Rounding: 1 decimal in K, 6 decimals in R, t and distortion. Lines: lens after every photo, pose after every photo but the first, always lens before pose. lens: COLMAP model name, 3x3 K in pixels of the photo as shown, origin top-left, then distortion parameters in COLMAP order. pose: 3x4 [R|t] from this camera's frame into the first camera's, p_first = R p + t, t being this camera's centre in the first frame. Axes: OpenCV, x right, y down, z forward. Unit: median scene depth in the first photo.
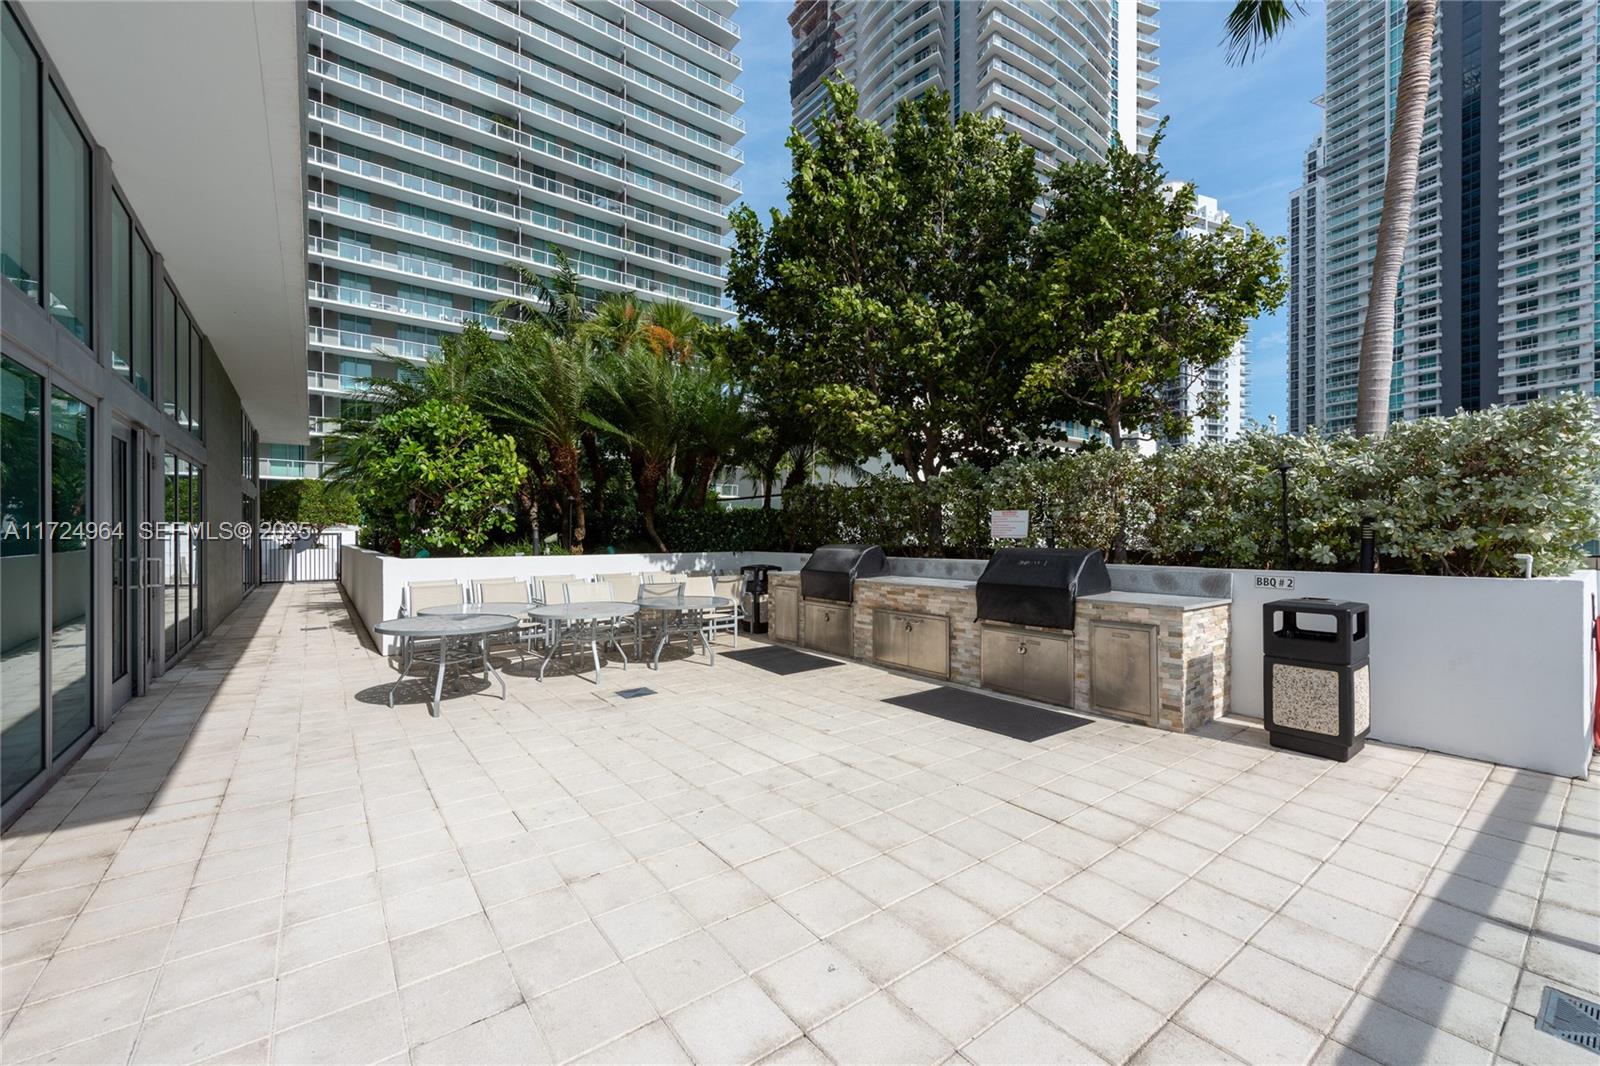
lens RADIAL K [[633.1, 0, 791.3], [0, 633.1, 513.6], [0, 0, 1]] dist [0.013328, -0.003920]
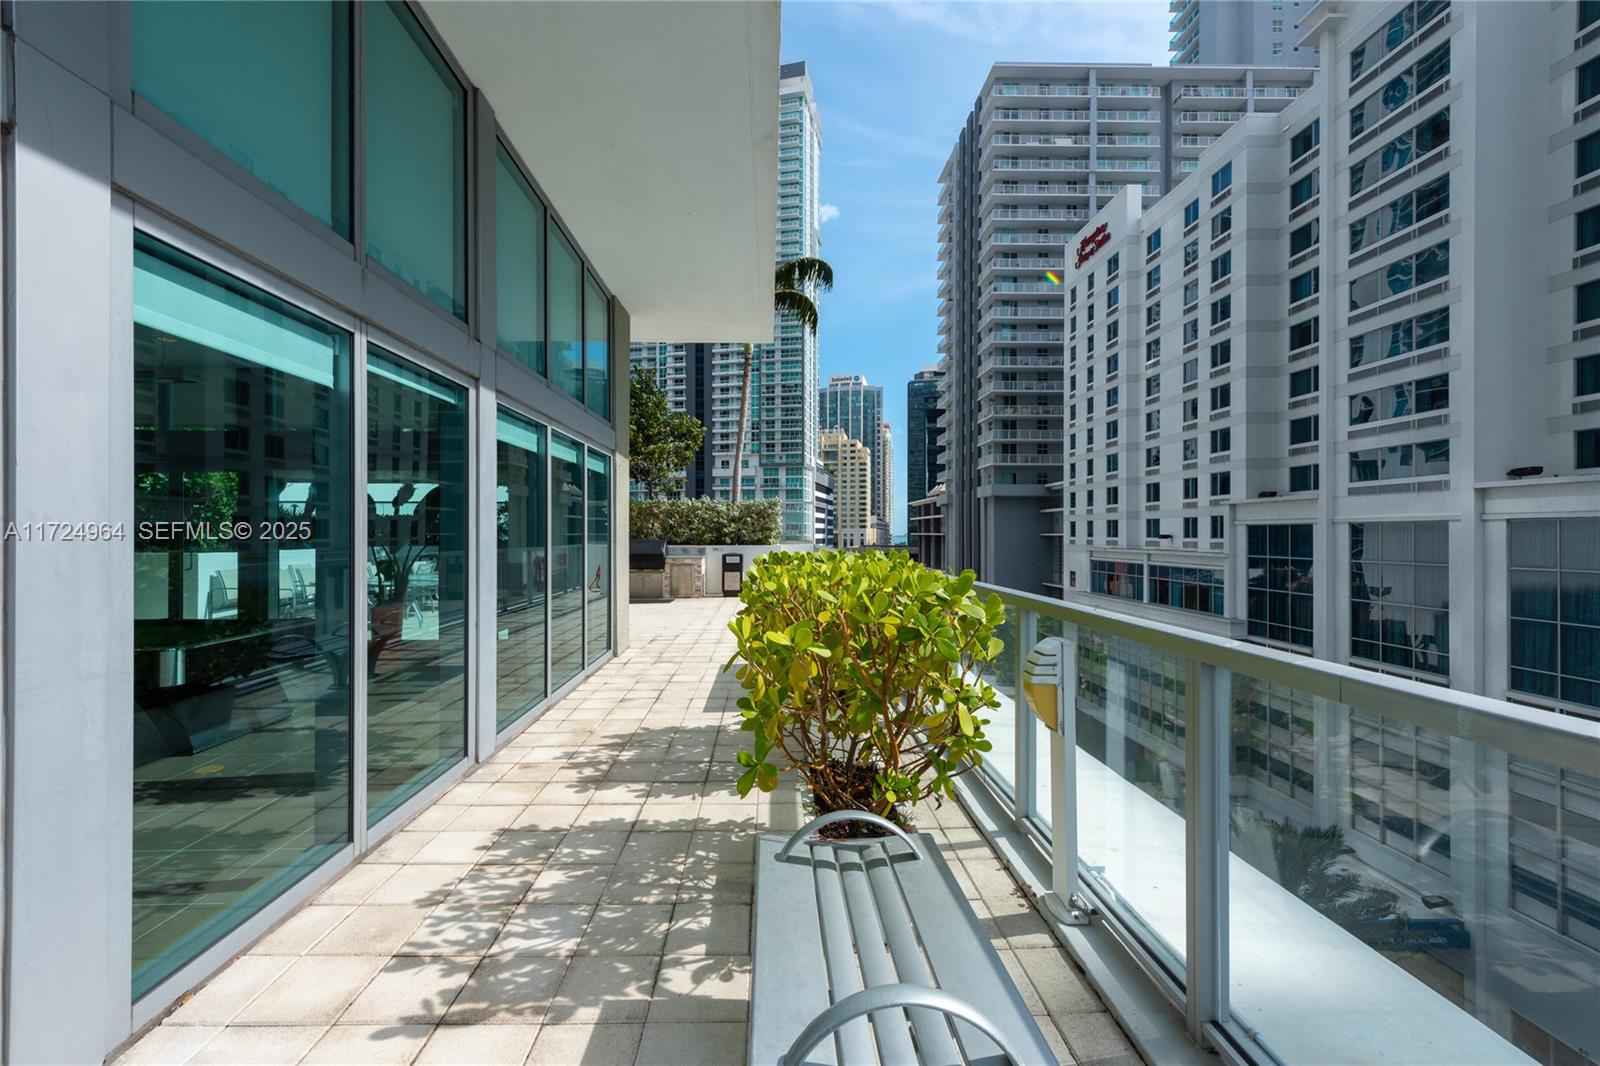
lens RADIAL K [[639.7, 0, 786.1], [0, 639.7, 532.2], [0, 0, 1]] dist [0.014061, -0.000032]
pose [[0.569093, 0.001542, 0.822271, -1.704803], [-0.028855, 0.999420, 0.018096, -0.043580], [-0.821766, -0.034025, 0.568808, -1.099910]]
